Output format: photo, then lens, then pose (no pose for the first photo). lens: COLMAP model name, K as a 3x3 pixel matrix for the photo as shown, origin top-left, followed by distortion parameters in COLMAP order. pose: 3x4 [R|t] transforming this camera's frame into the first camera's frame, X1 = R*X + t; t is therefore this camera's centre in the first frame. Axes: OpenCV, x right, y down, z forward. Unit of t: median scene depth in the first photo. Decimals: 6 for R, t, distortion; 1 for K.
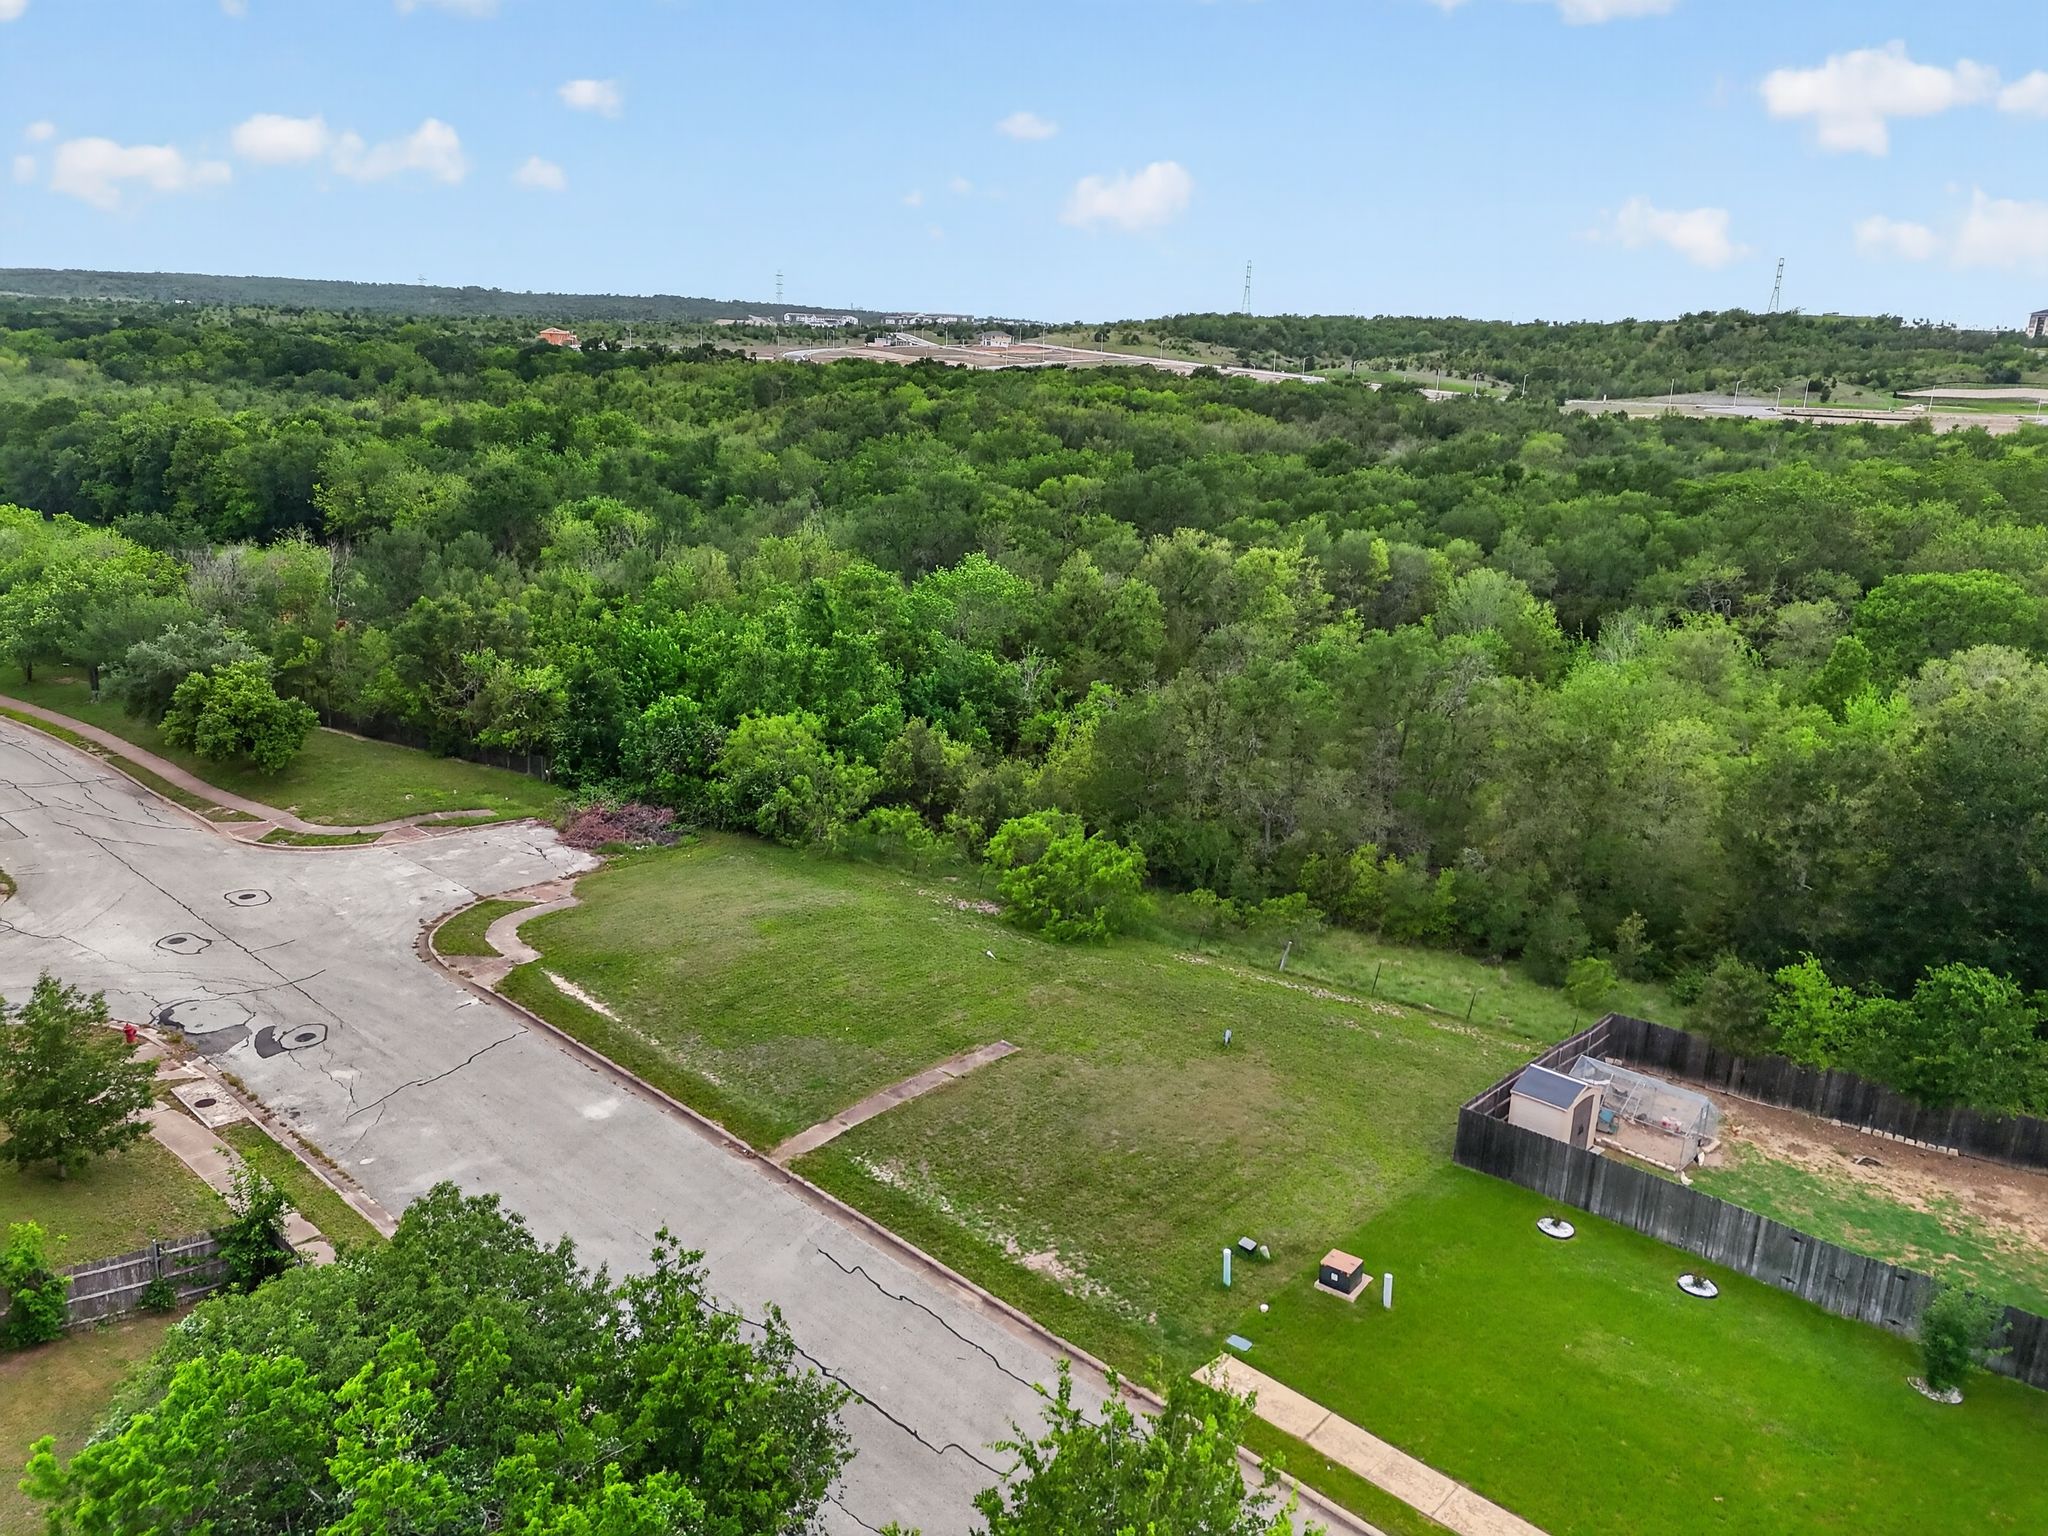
lens RADIAL K [[1488.8, 0, 1031.7], [0, 1488.8, 787.7], [0, 0, 1]] dist [0.070302, -0.059528]
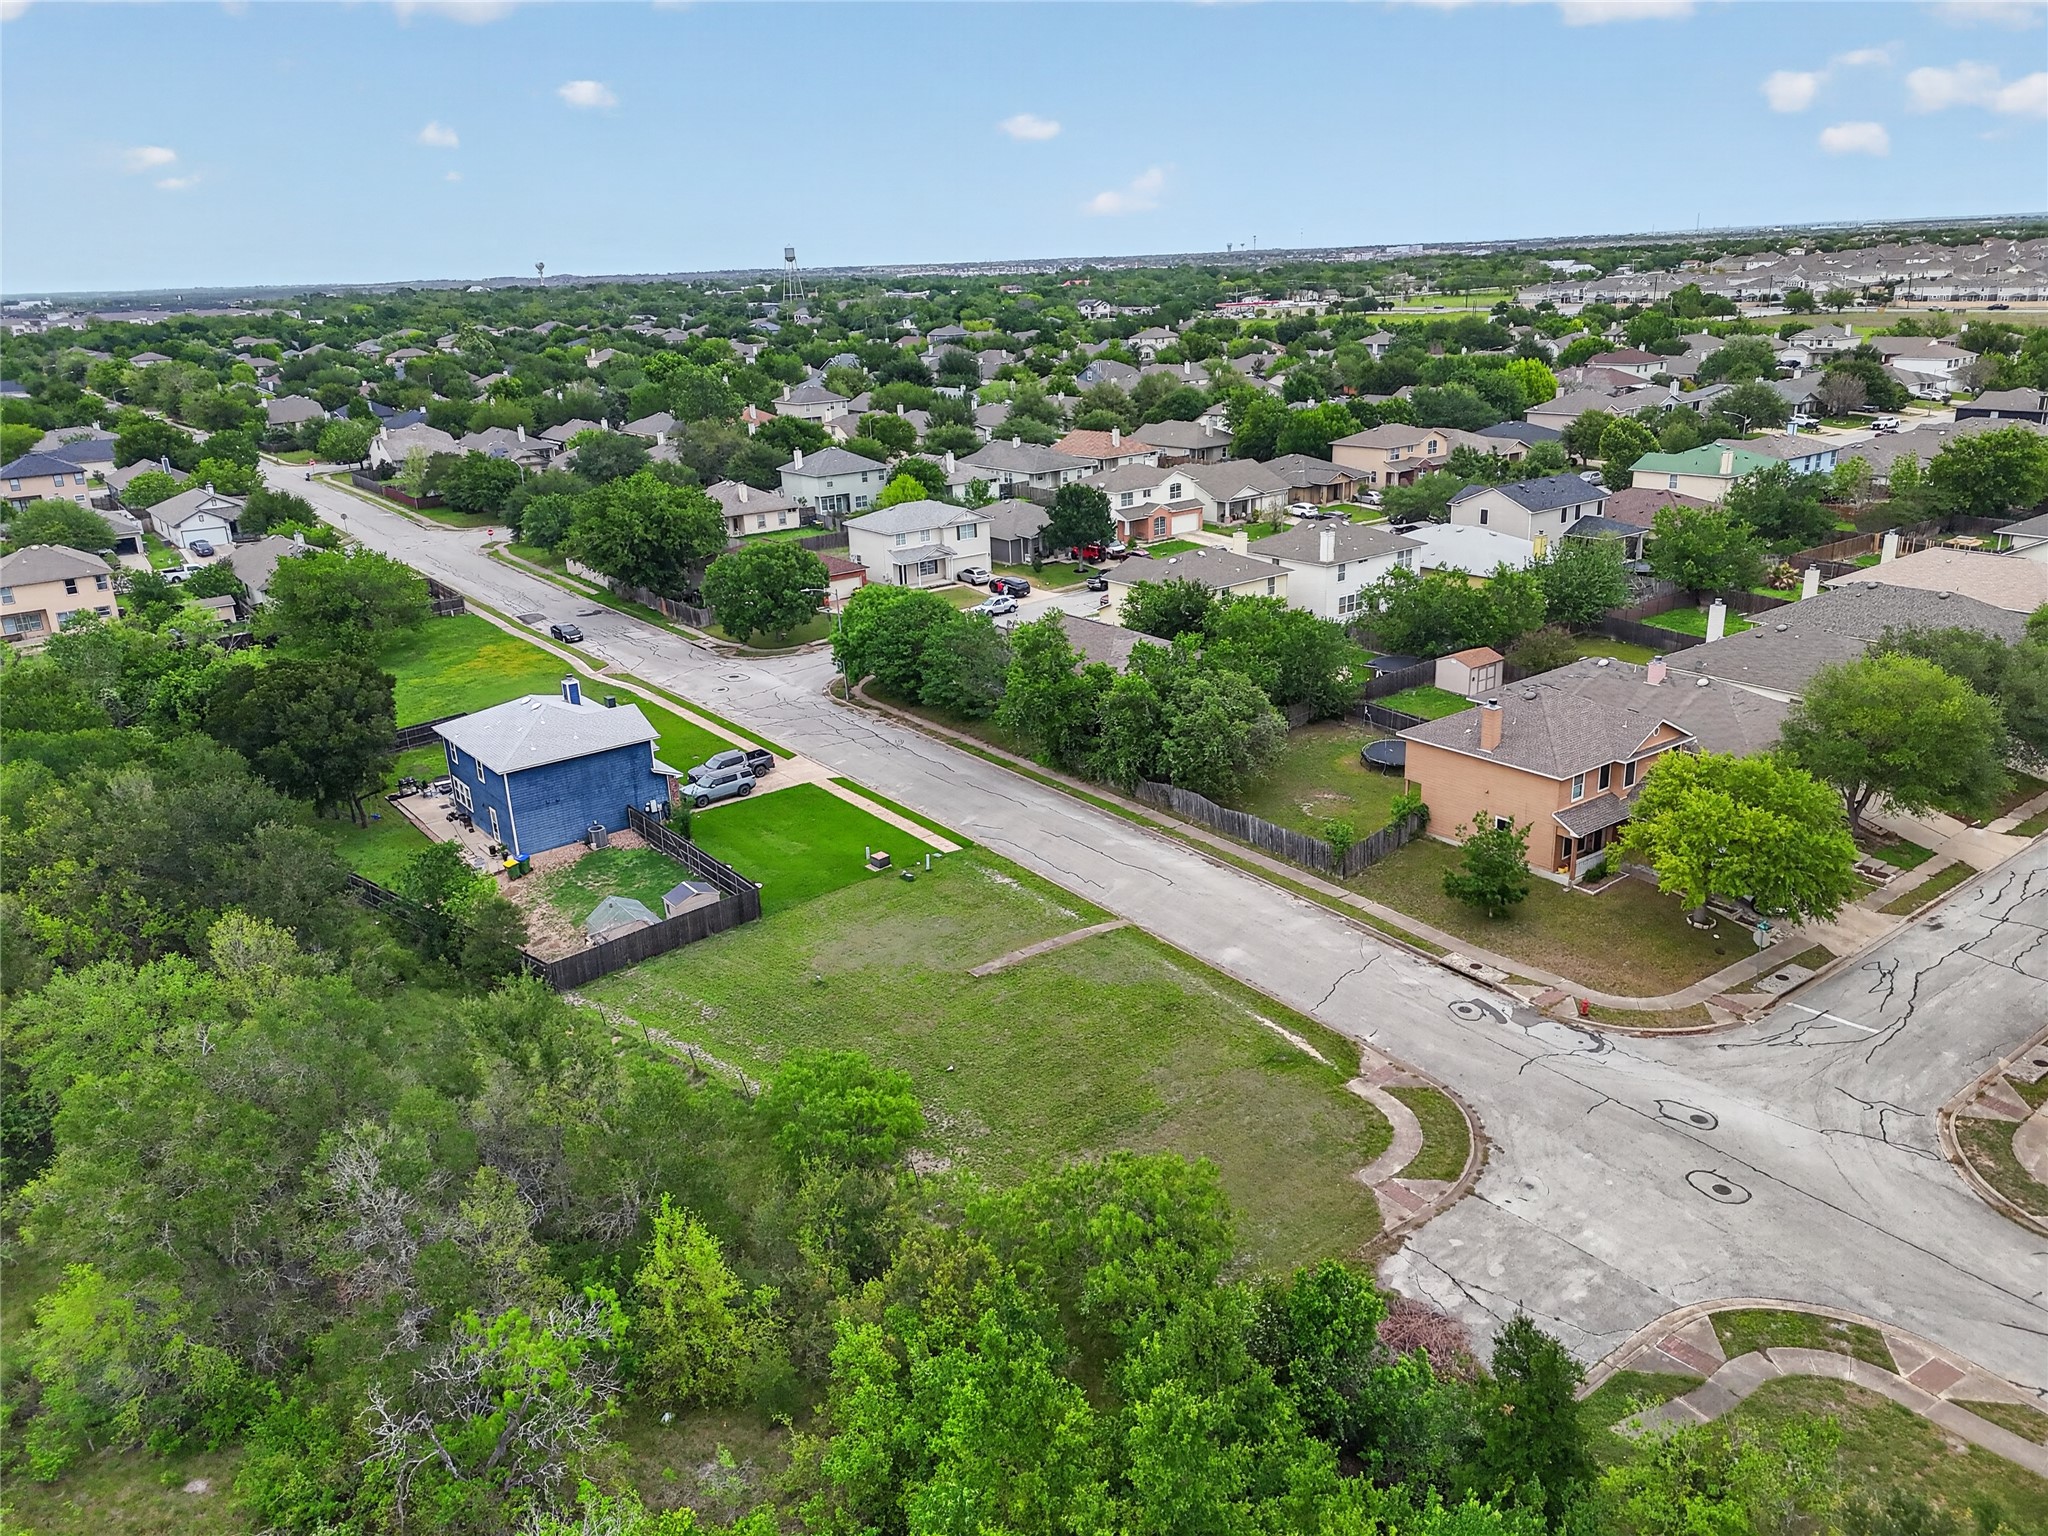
lens RADIAL K [[1498.8, 0, 1024.0], [0, 1498.8, 768.0], [0, 0, 1]] dist [0.084174, -0.082364]
pose [[-0.980750, -0.062798, 0.184896, -0.317400], [0.058331, 0.809424, 0.584321, -0.834763], [-0.186354, 0.583858, -0.790179, 1.997477]]
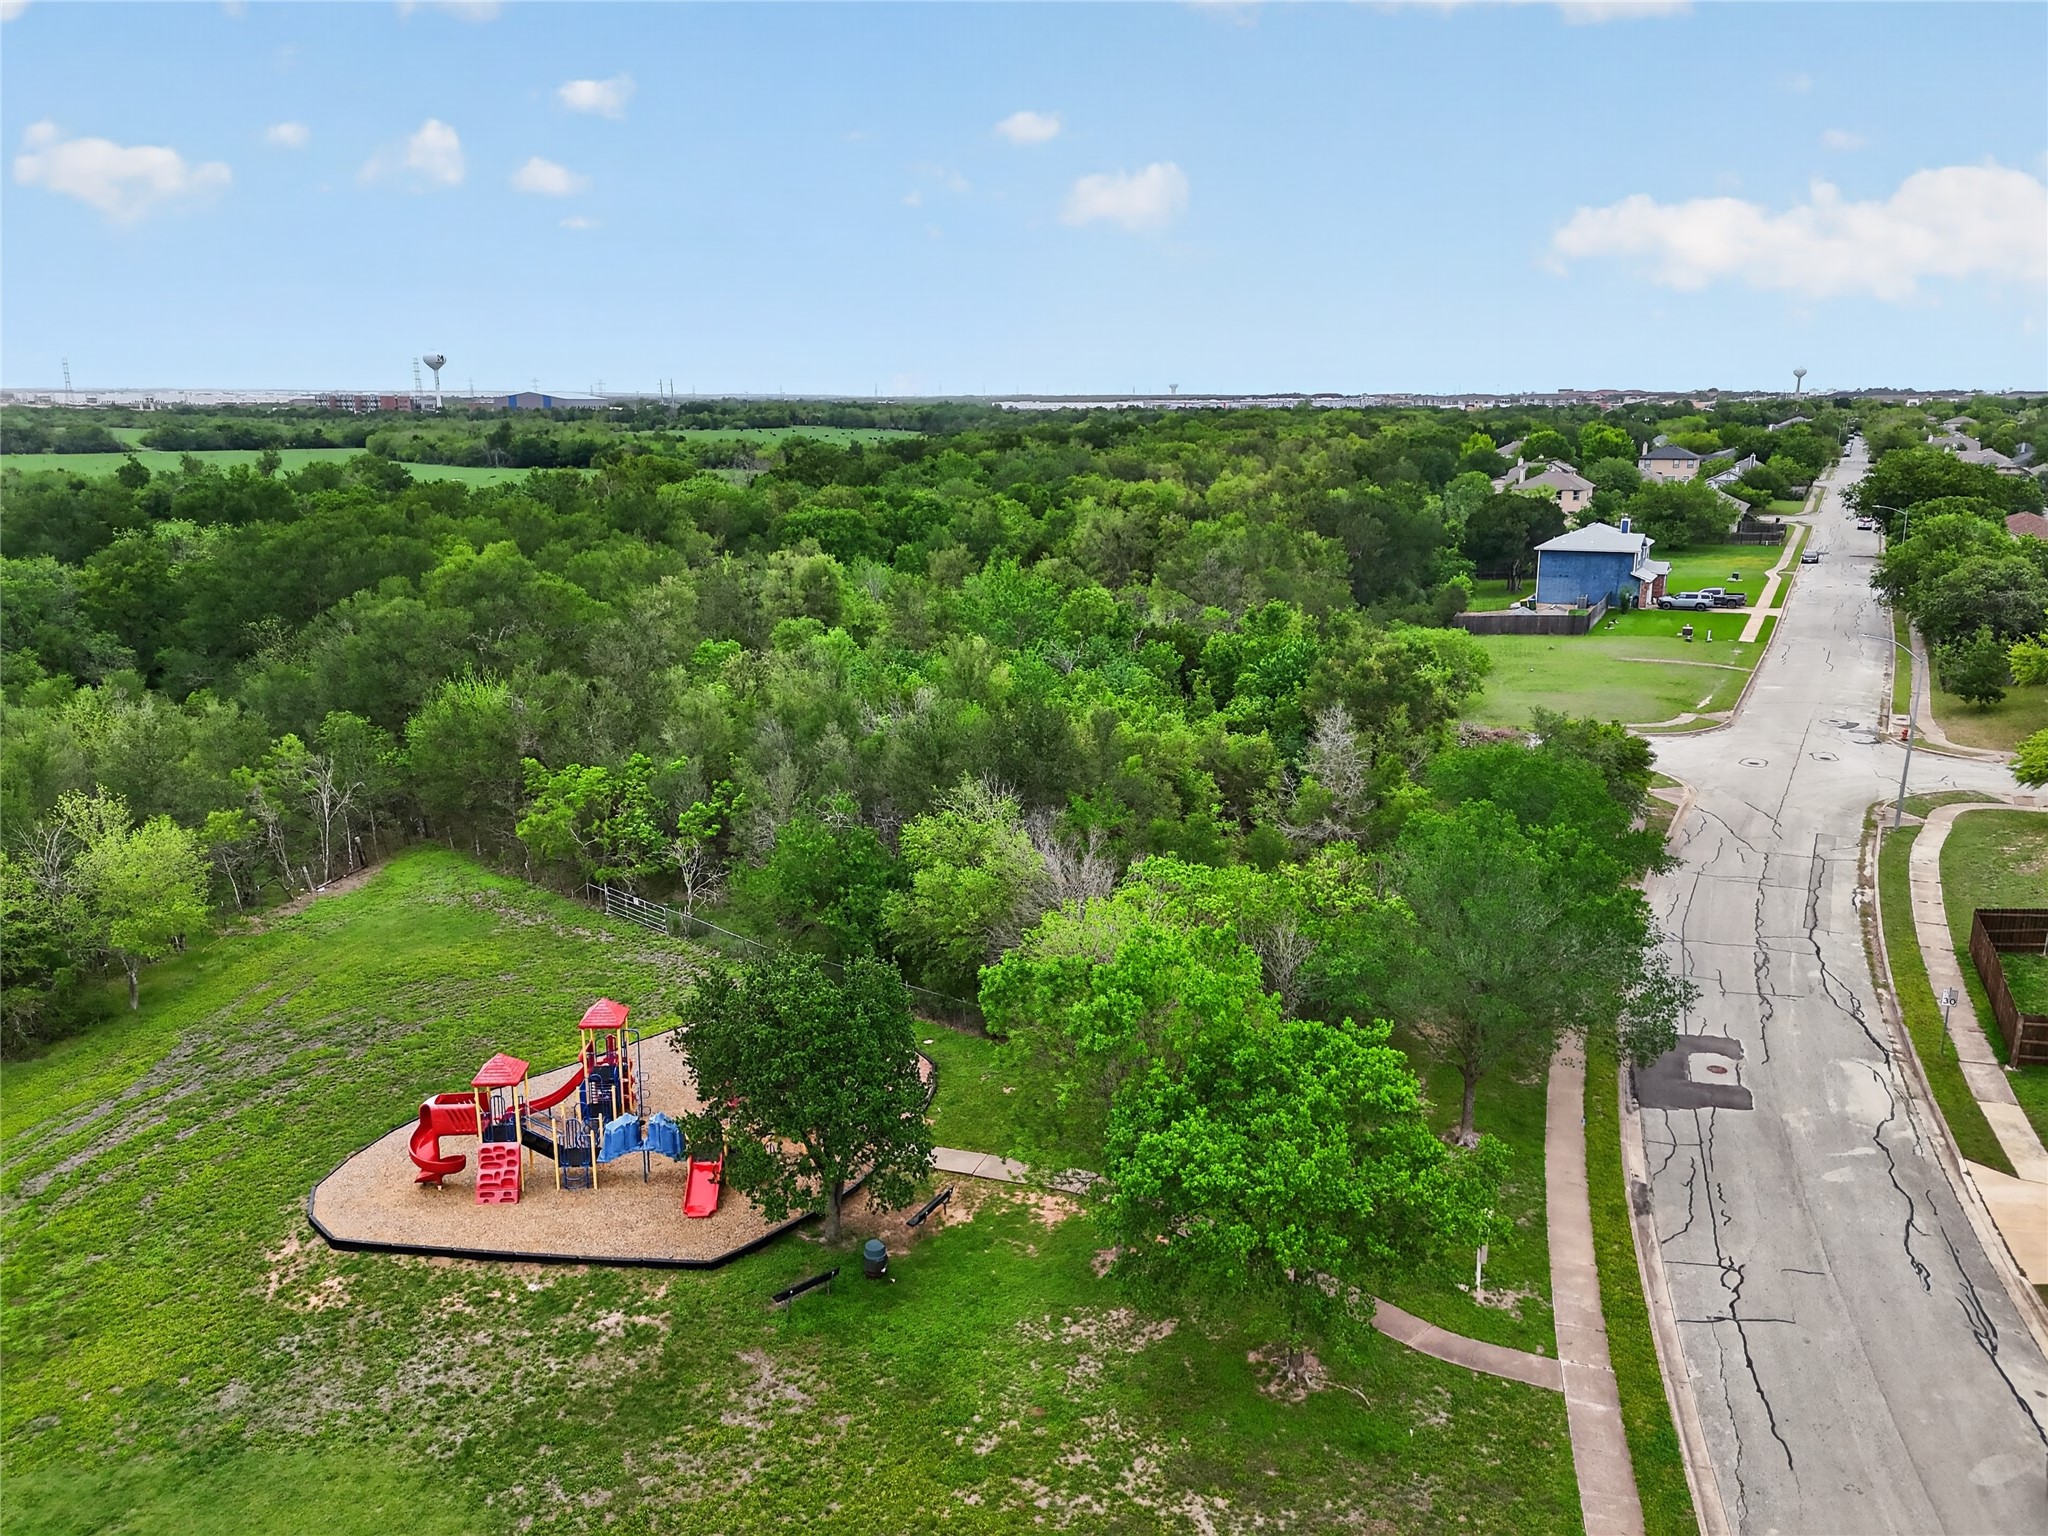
lens RADIAL K [[1488.8, 0, 1031.7], [0, 1488.8, 787.7], [0, 0, 1]] dist [0.070302, -0.059528]
pose [[-0.242305, -0.280237, 0.928846, -2.065905], [0.278282, 0.897074, 0.343246, -0.727955], [-0.929434, 0.341652, -0.139381, 2.248853]]
